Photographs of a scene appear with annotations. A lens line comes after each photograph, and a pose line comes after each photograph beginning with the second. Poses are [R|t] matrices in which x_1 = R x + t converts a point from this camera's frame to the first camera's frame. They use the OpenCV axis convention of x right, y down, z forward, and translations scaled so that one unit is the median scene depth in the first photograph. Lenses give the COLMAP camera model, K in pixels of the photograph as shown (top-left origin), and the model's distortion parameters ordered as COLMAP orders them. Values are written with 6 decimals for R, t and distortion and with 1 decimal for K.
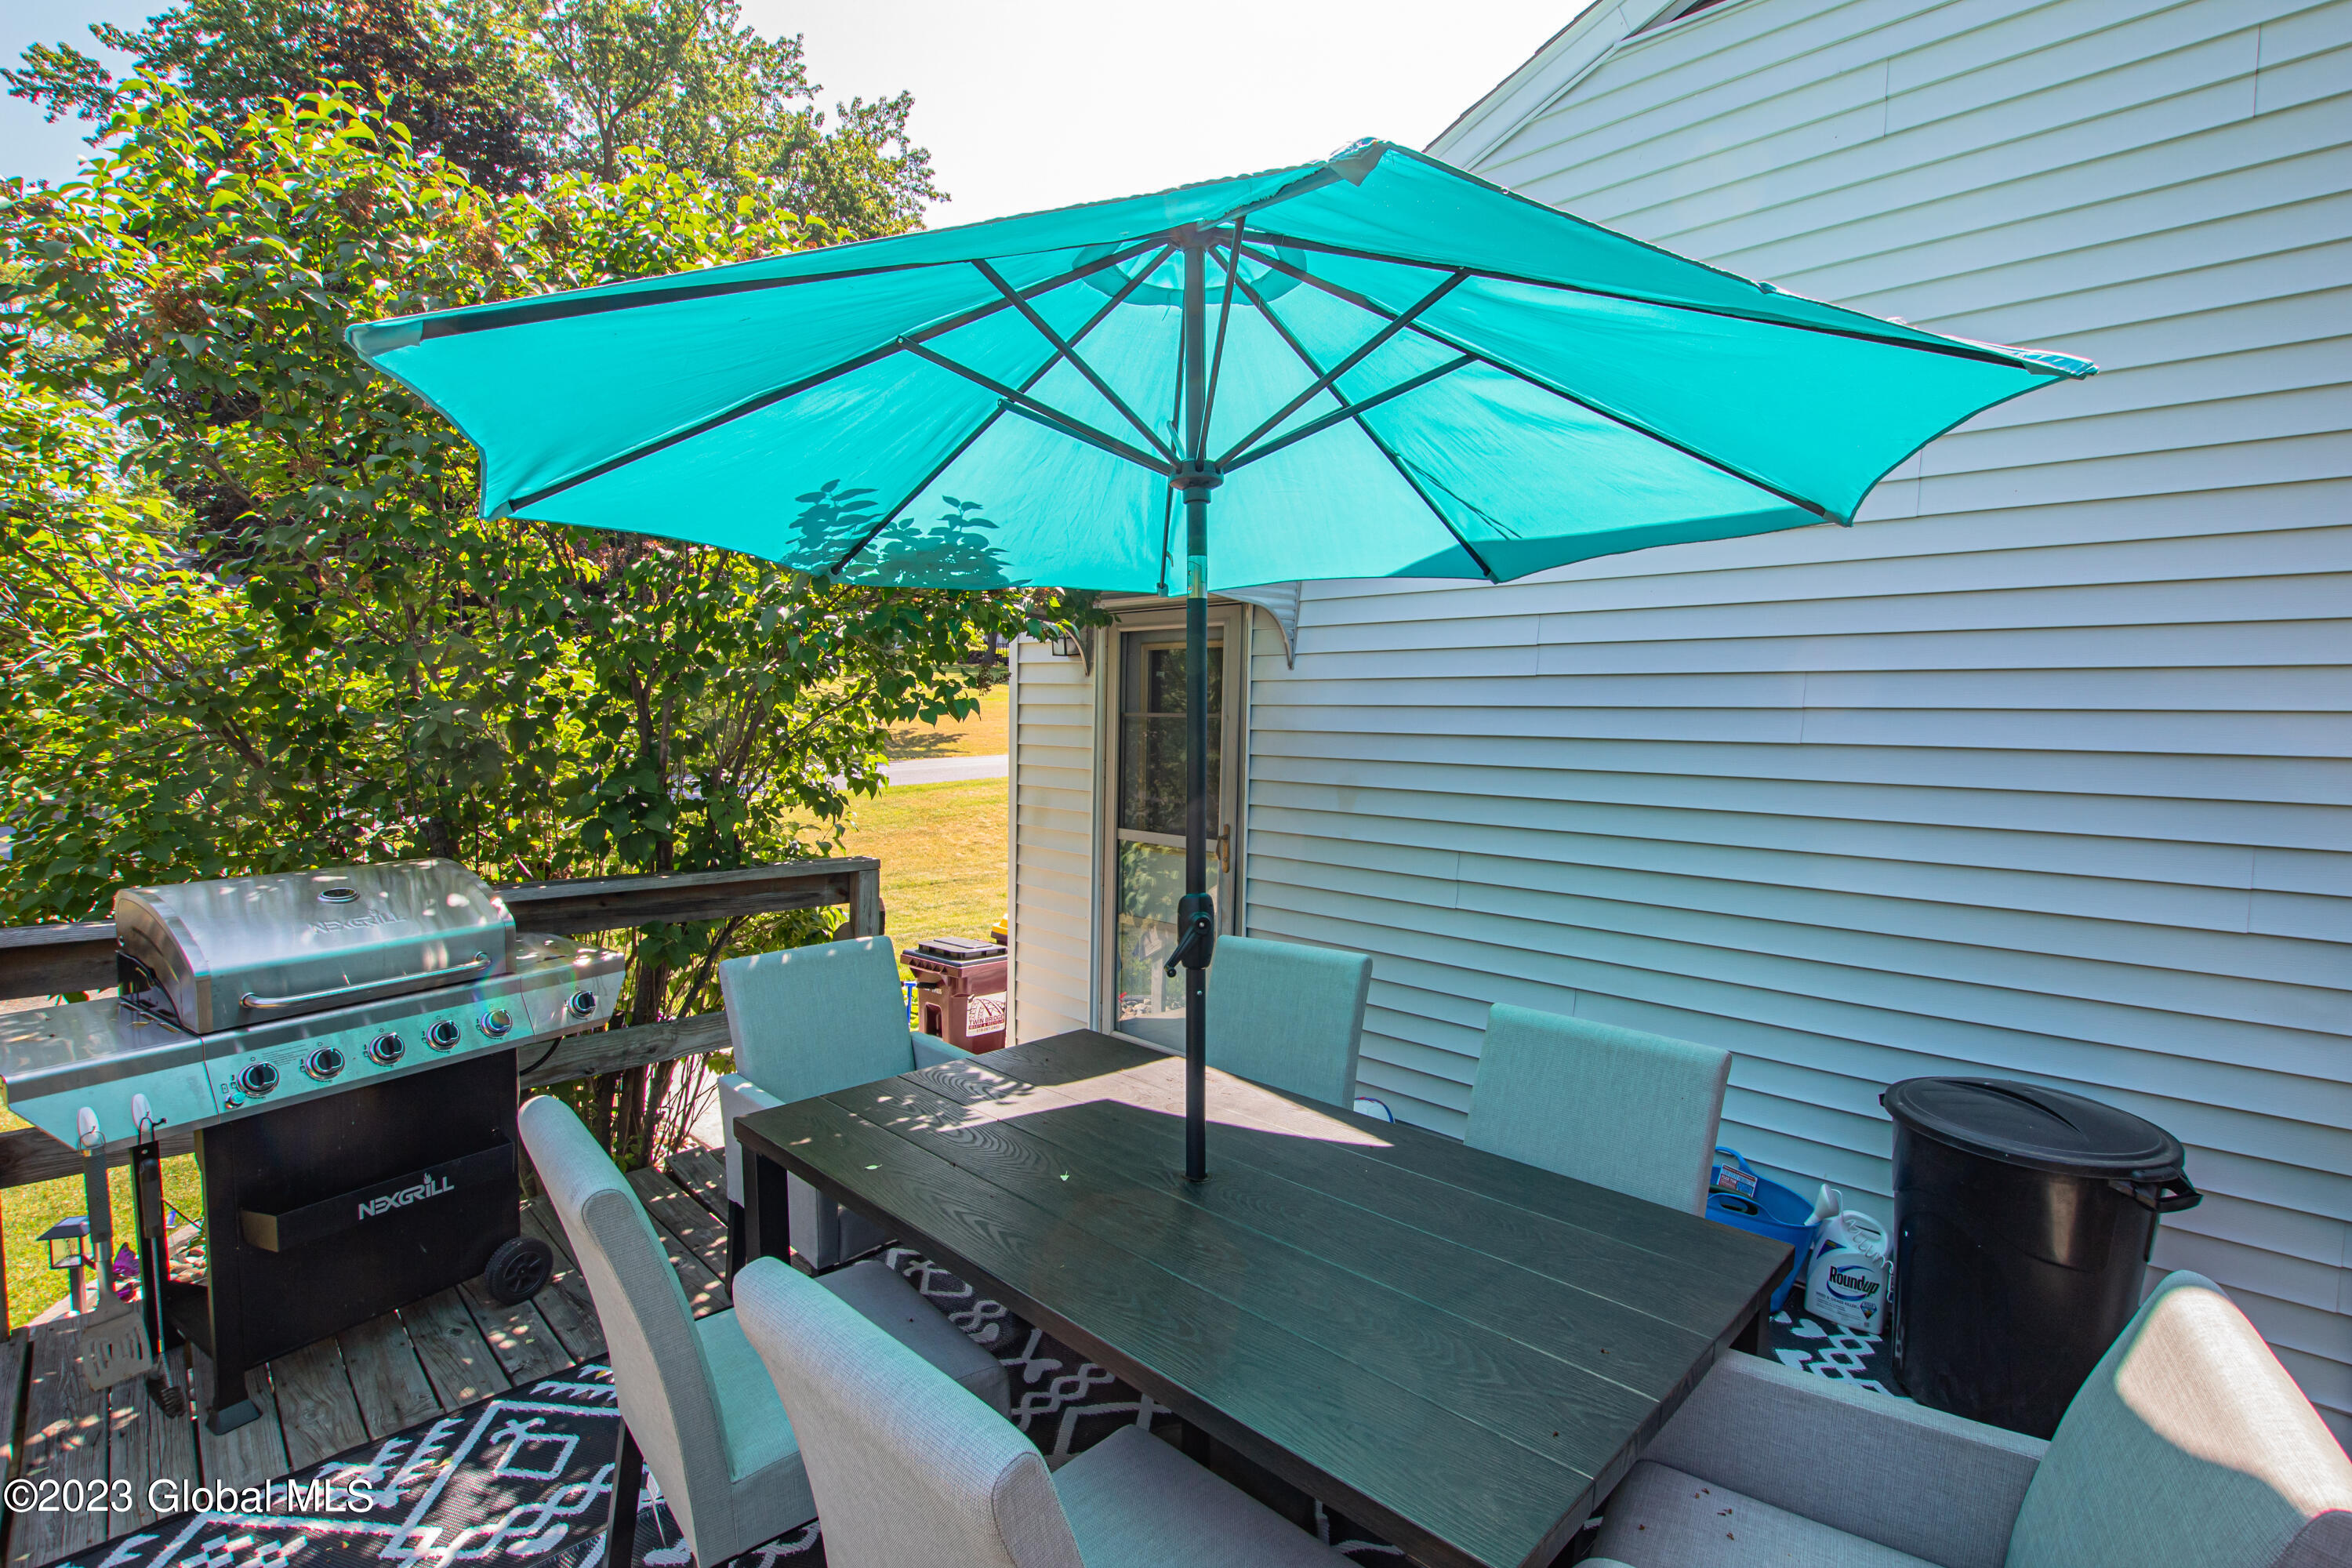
lens RADIAL K [[1086.9, 0, 1178.5], [0, 1086.9, 796.5], [0, 0, 1]] dist [-0.033243, 0.006219]
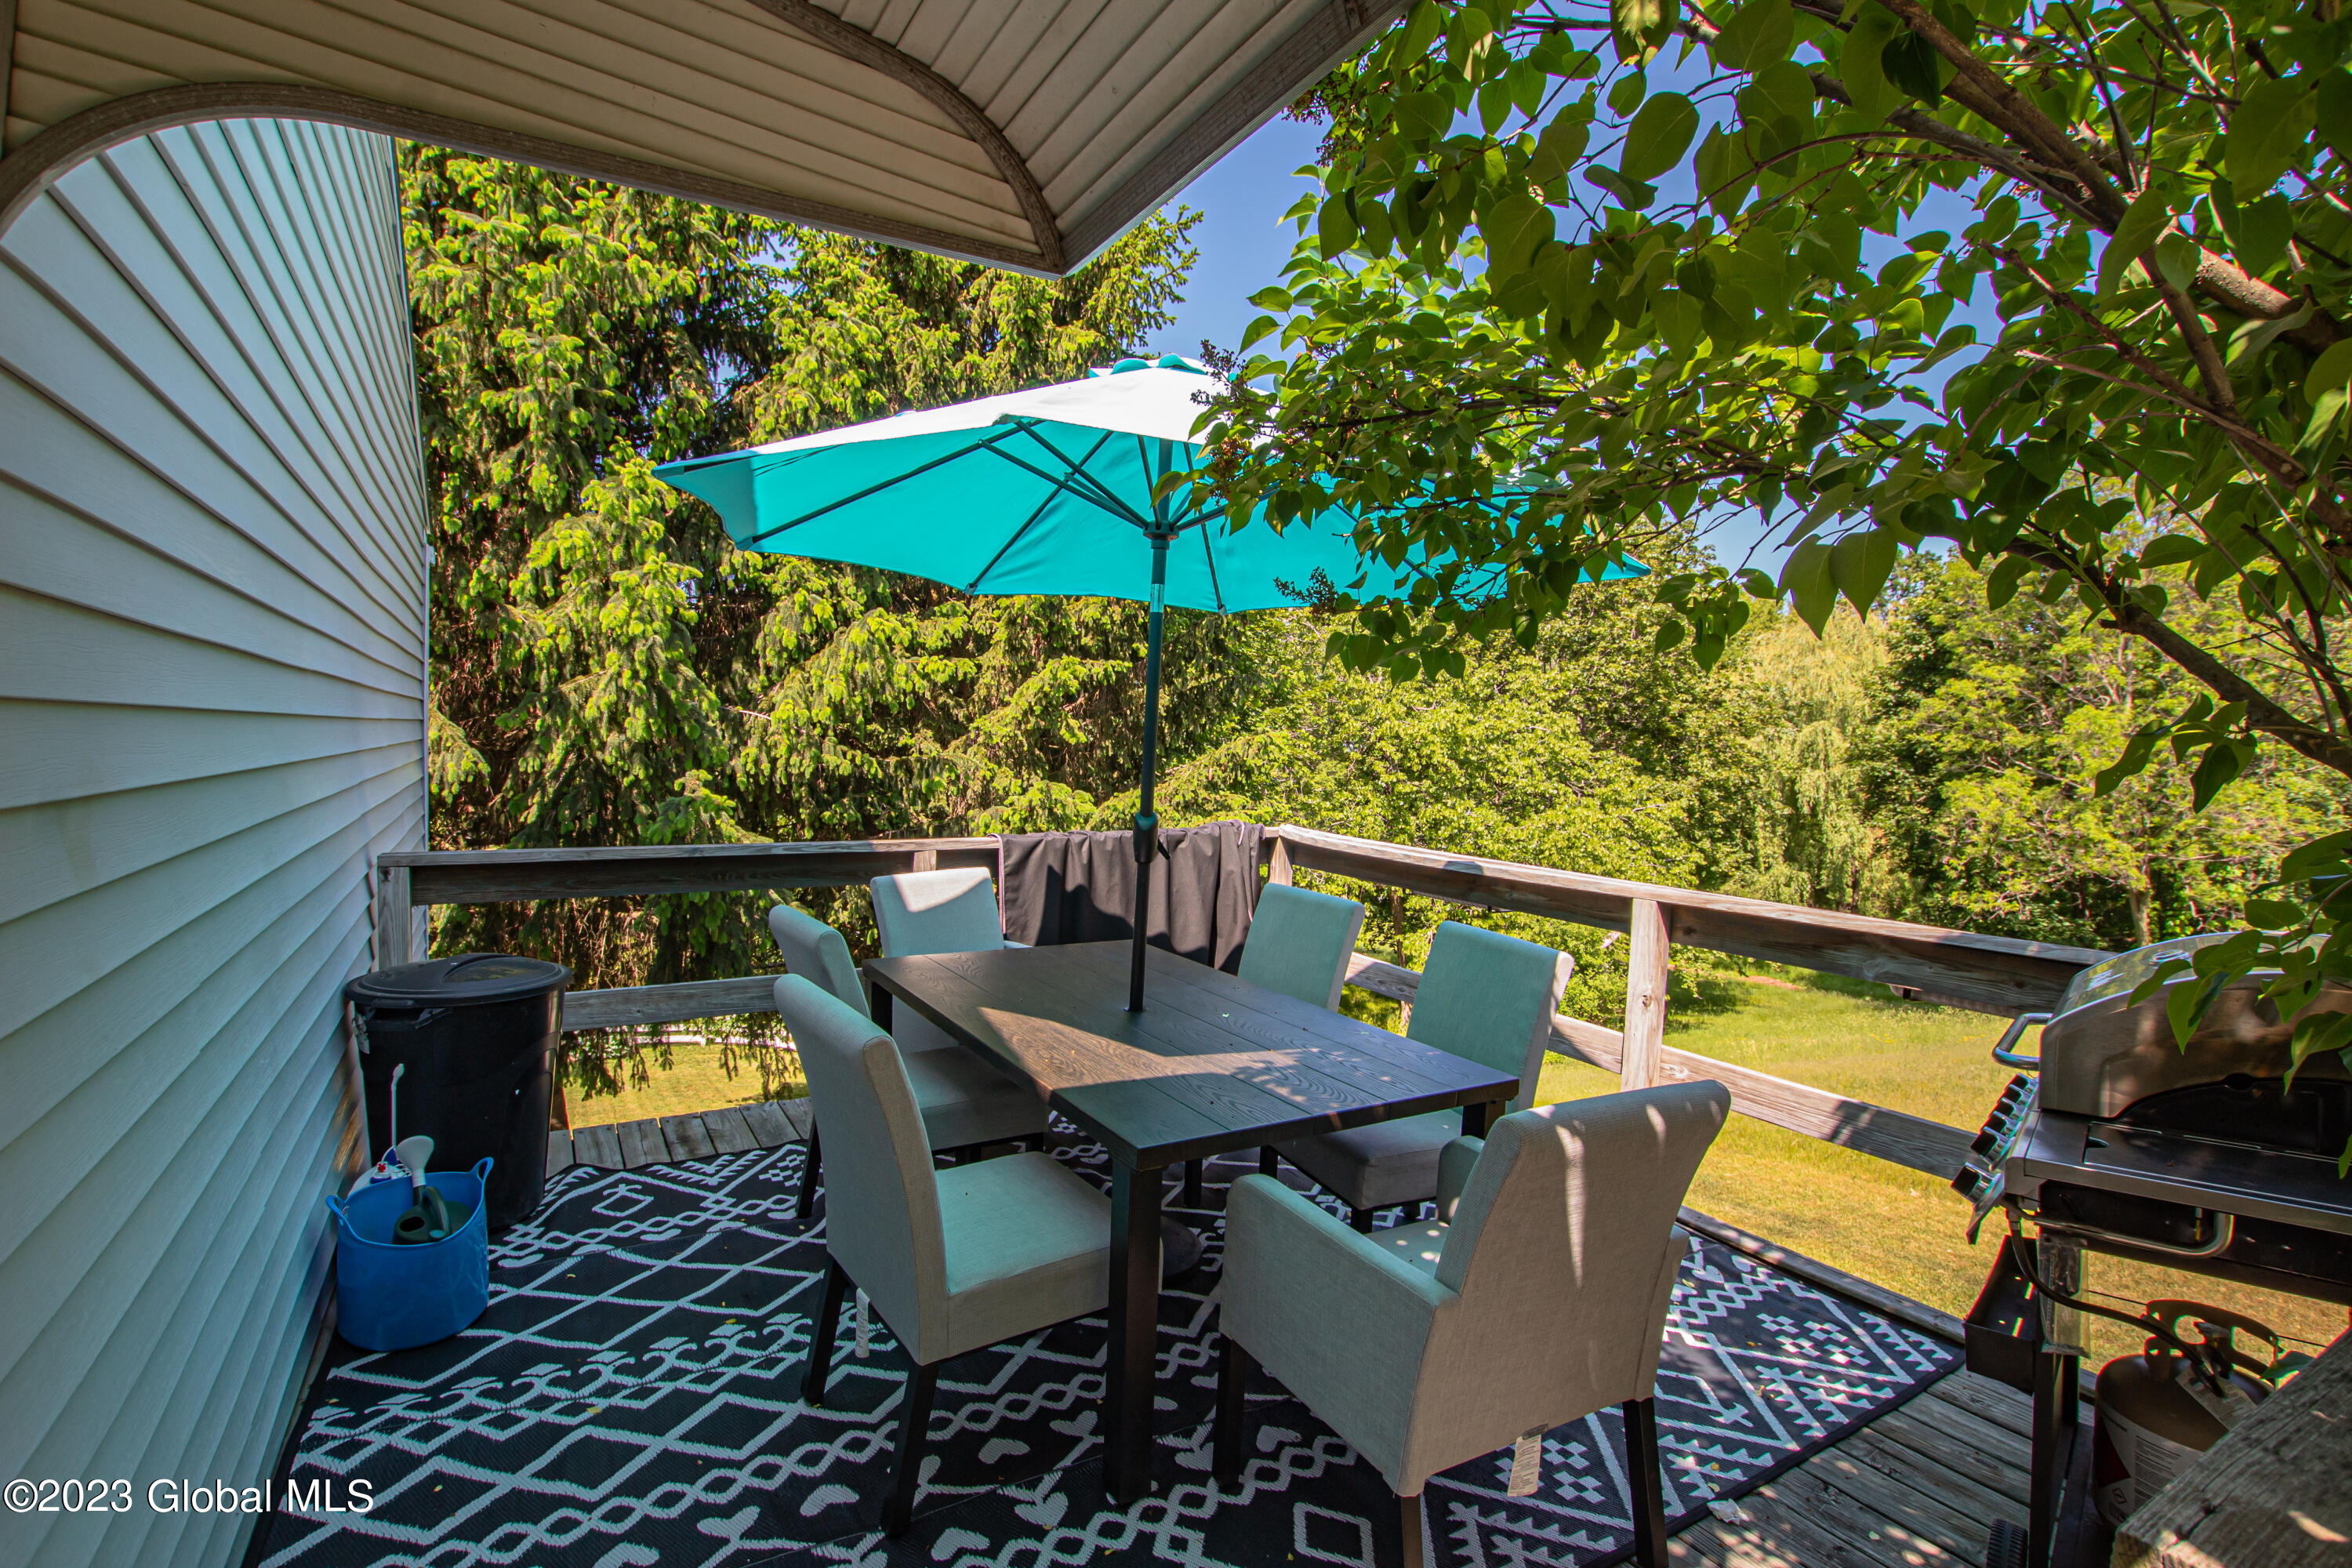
lens RADIAL K [[1086.9, 0, 1178.5], [0, 1086.9, 796.5], [0, 0, 1]] dist [-0.033243, 0.006219]
pose [[-0.967126, -0.059134, 0.247325, -0.333717], [-0.030672, 0.992612, 0.117388, -0.090787], [-0.252440, 0.105943, -0.961795, 2.063598]]
